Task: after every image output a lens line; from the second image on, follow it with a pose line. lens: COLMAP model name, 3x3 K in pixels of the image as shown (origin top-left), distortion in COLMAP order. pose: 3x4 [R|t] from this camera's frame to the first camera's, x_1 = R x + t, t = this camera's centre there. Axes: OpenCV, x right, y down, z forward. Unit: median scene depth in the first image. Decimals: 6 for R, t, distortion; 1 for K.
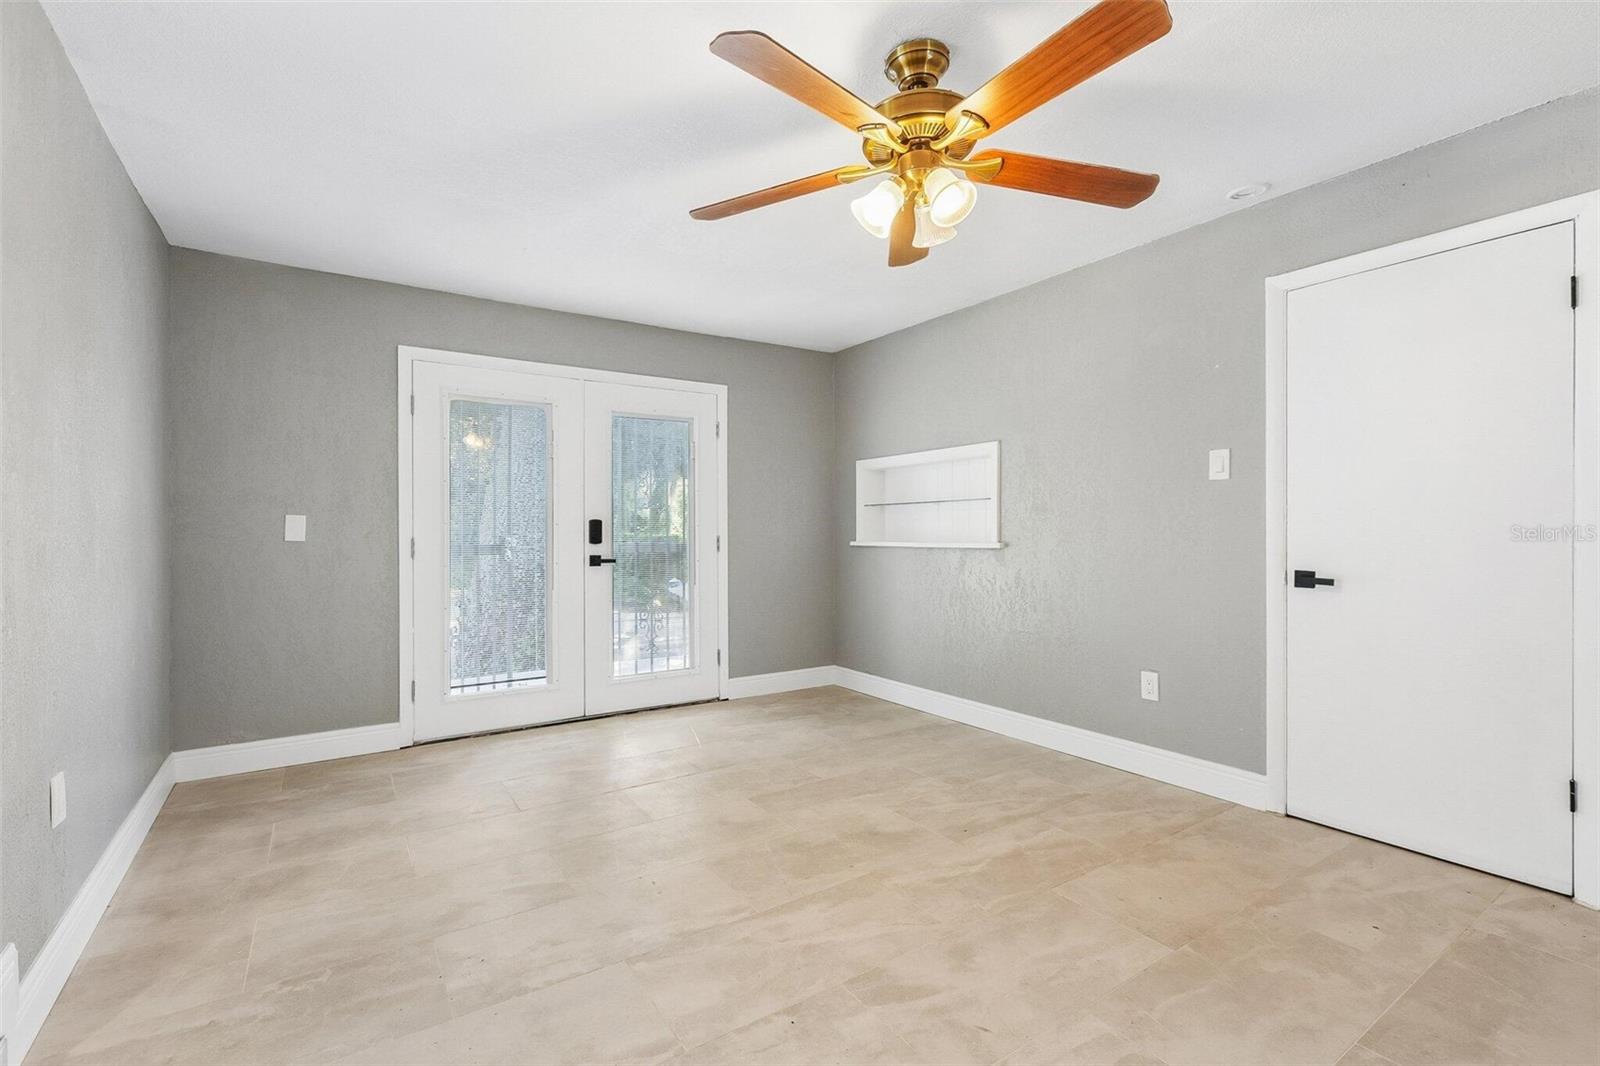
lens RADIAL K [[726.9, 0, 818.5], [0, 726.9, 533.2], [0, 0, 1]] dist [-0.003778, 0.003106]
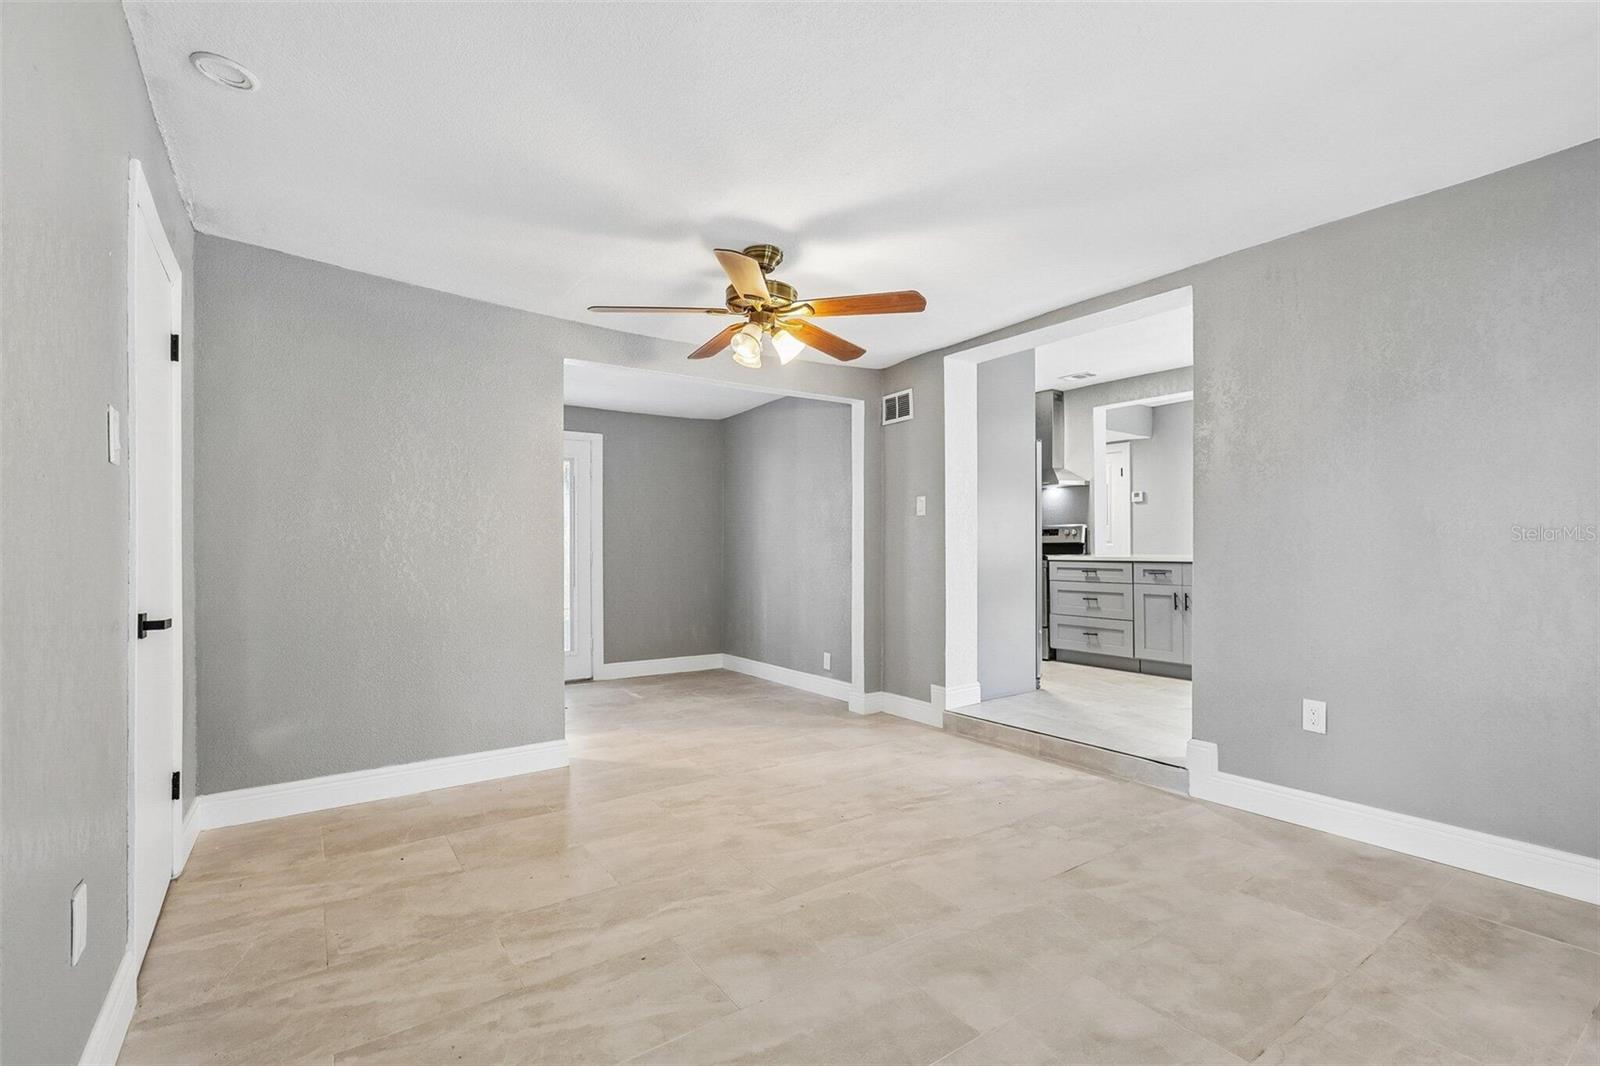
lens RADIAL K [[704.4, 0, 798.1], [0, 704.4, 541.7], [0, 0, 1]] dist [-0.002014, -0.000523]
pose [[-0.999959, 0.008259, 0.003746, 0.039729], [0.008253, 0.999964, -0.001828, -0.011092], [-0.003761, -0.001797, -0.999991, 1.737492]]
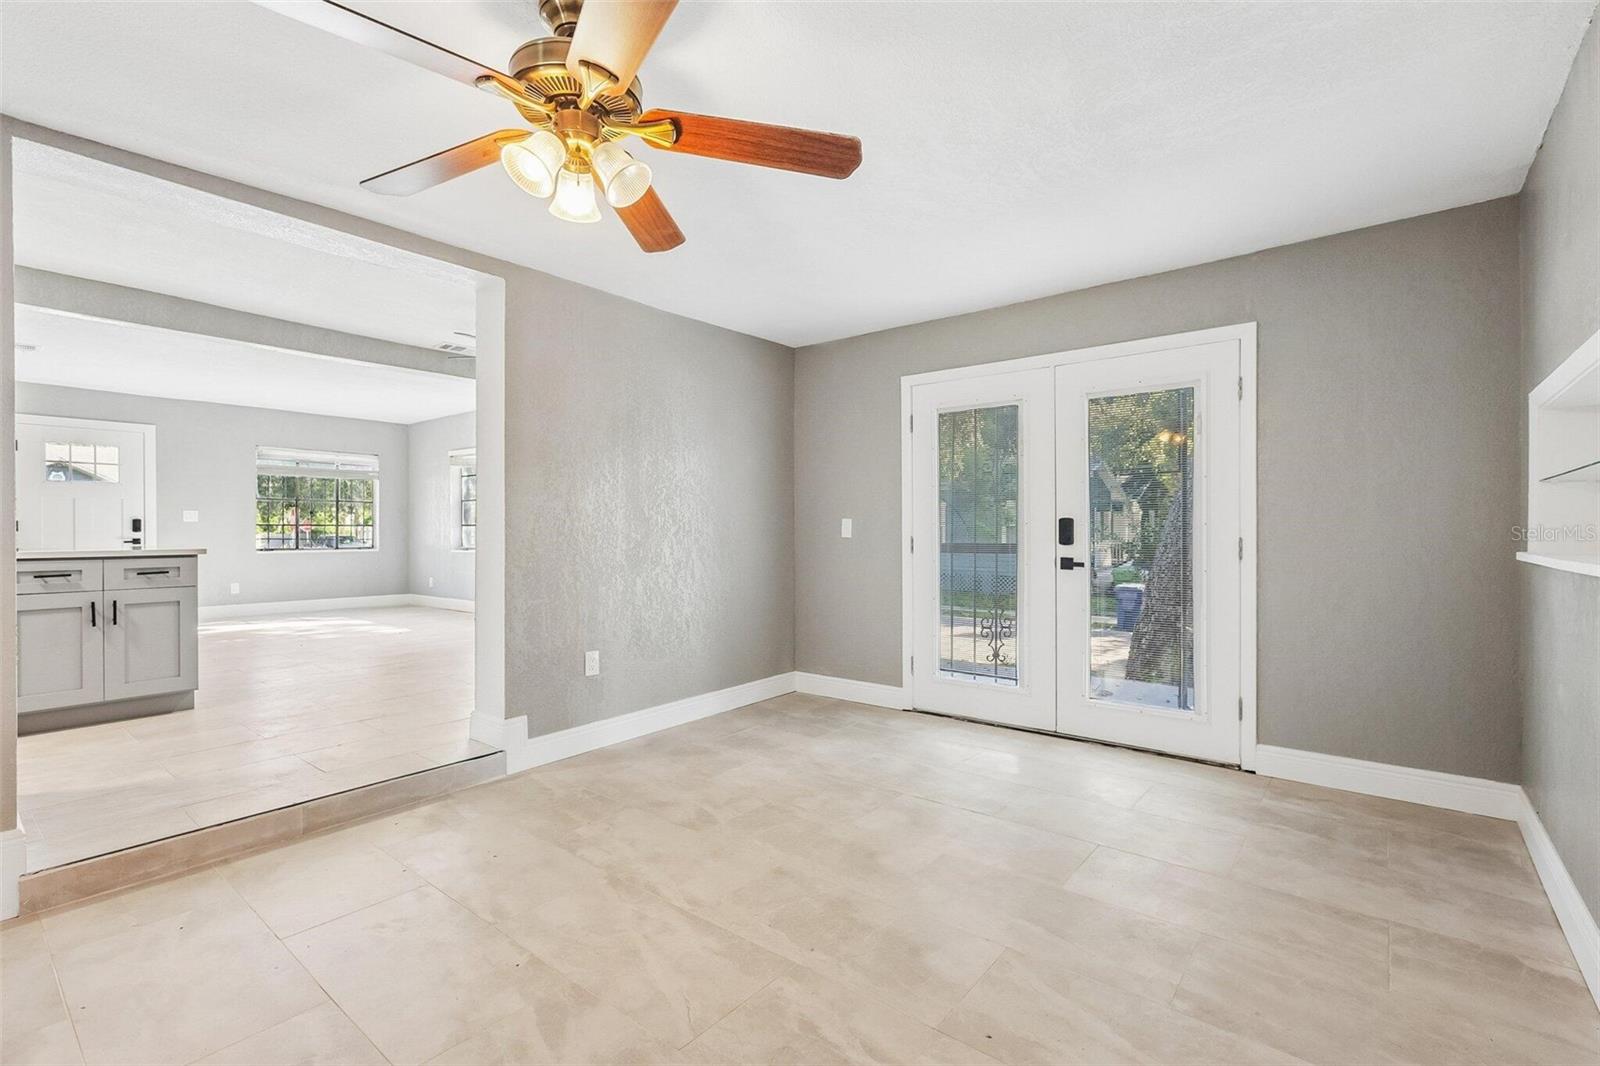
lens RADIAL K [[726.9, 0, 814.3], [0, 726.9, 533.2], [0, 0, 1]] dist [-0.003778, 0.003106]
pose [[0.283498, 0.007063, -0.958947, 0.741714], [-0.001630, 0.999975, 0.006883, -0.008614], [0.958971, -0.000389, 0.283503, 0.702668]]
